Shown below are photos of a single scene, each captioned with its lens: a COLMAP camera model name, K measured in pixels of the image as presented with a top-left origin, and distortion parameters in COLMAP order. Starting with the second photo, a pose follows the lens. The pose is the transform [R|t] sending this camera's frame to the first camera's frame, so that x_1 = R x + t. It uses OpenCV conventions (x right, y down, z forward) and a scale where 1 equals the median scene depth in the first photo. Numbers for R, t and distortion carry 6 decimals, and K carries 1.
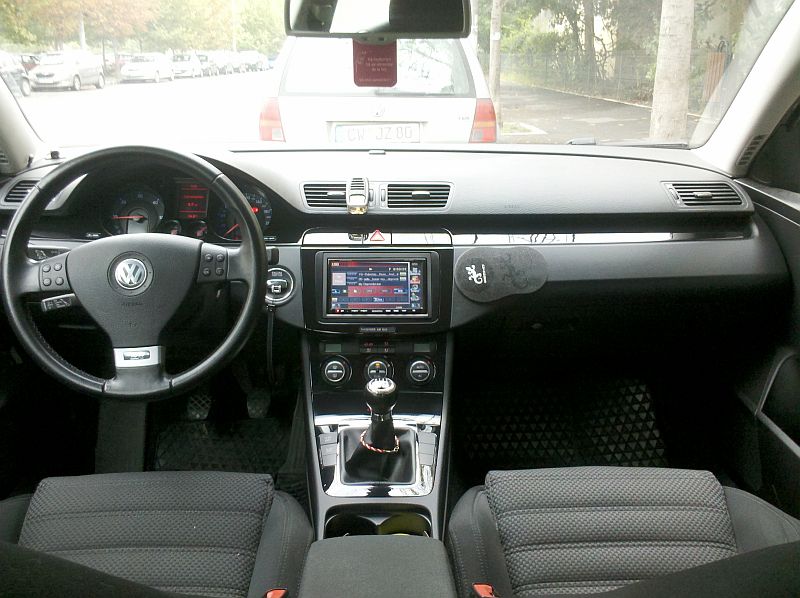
lens RADIAL K [[742.9, 0, 400.8], [0, 742.9, 298.0], [0, 0, 1]] dist [0.016689, 0.000000]
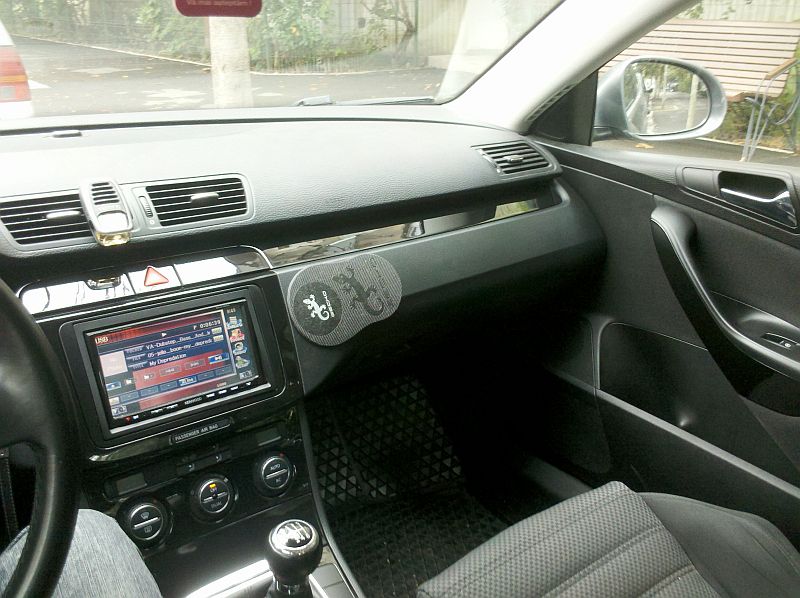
lens RADIAL K [[742.9, 0, 399.8], [0, 742.9, 300.8], [0, 0, 1]] dist [0.016689, 0.000000]
pose [[0.805292, -0.194565, 0.560045, -0.214589], [0.160536, 0.980889, 0.109934, -0.099256], [-0.570731, 0.001379, 0.821136, 0.401253]]
